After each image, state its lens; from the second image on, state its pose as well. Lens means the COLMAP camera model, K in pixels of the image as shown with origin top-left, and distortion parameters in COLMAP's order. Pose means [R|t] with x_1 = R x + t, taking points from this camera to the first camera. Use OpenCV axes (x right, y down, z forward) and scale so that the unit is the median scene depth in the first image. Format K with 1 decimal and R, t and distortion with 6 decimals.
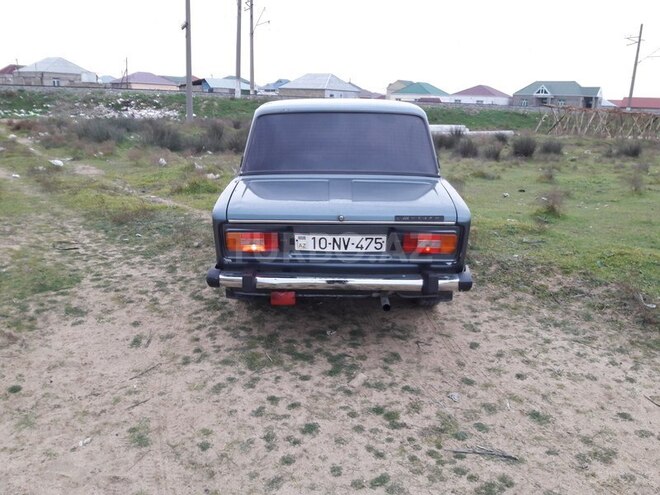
lens RADIAL K [[544.8, 0, 328.3], [0, 544.8, 247.5], [0, 0, 1]] dist [0.051369, -0.049695]
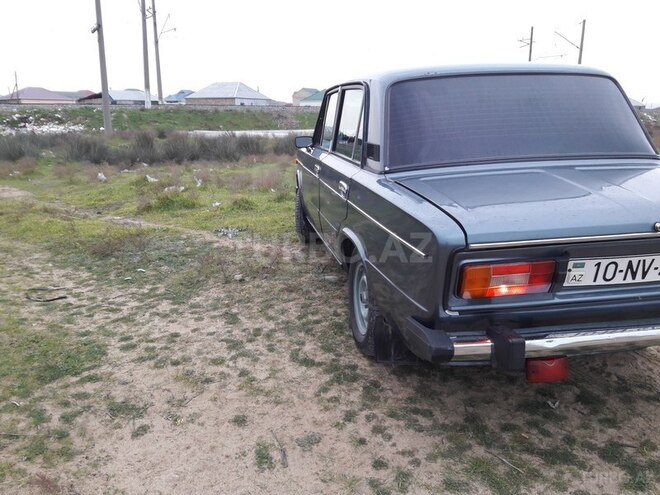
lens RADIAL K [[544.8, 0, 332.9], [0, 544.8, 247.6], [0, 0, 1]] dist [0.051369, -0.049695]
pose [[0.985181, -0.078195, 0.152659, -0.278936], [0.080141, 0.996762, -0.006624, -0.037844], [-0.151647, 0.018761, 0.988257, 0.313650]]
